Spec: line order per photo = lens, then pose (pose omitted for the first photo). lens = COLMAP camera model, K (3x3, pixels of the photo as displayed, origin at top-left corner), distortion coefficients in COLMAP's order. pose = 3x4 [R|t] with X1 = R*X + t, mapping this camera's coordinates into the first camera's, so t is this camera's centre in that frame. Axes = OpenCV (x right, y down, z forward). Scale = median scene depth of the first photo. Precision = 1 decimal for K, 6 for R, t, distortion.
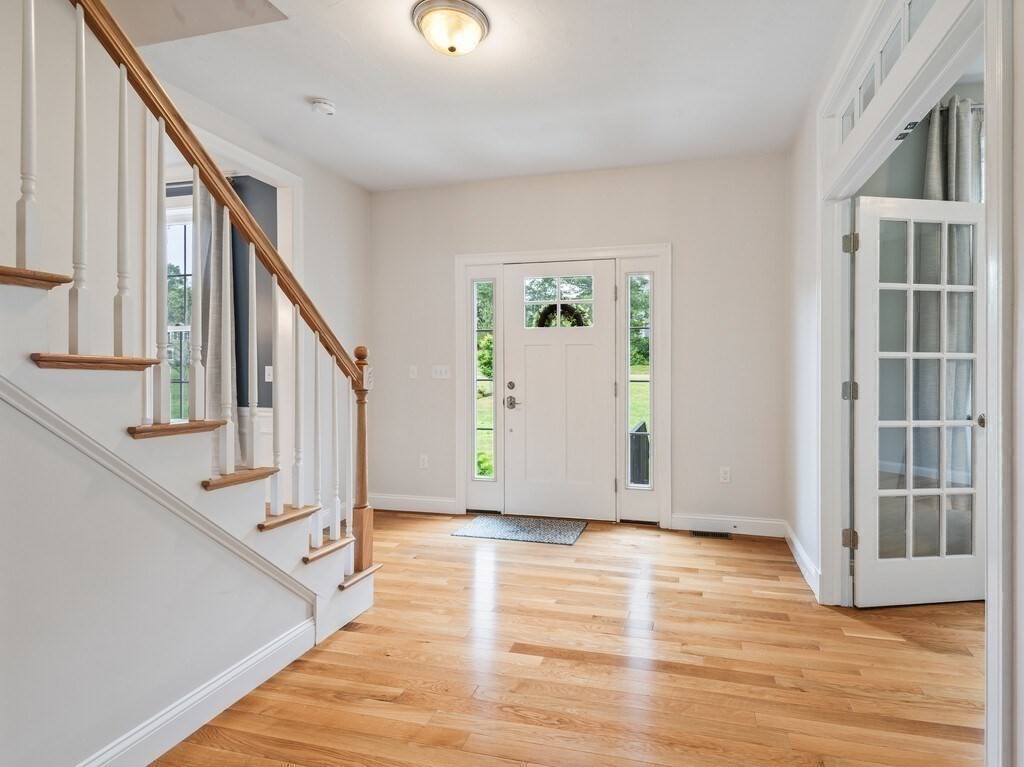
lens RADIAL K [[520.1, 0, 512.0], [0, 520.1, 383.5], [0, 0, 1]] dist [0.000288, 0.000000]
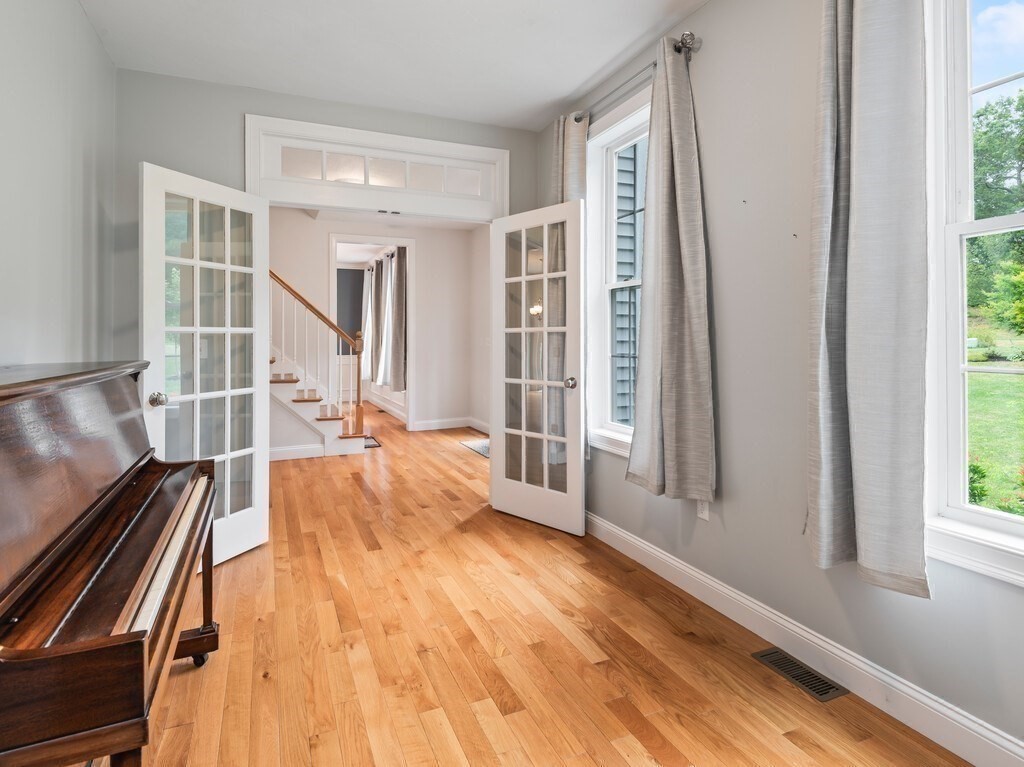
lens RADIAL K [[542.1, 0, 508.2], [0, 542.1, 339.4], [0, 0, 1]] dist [0.000737, 0.000069]
pose [[0.610382, -0.001554, -0.792105, 1.873905], [-0.004896, 0.999972, -0.005734, -0.022253], [0.792092, 0.007378, 0.610357, 0.126383]]
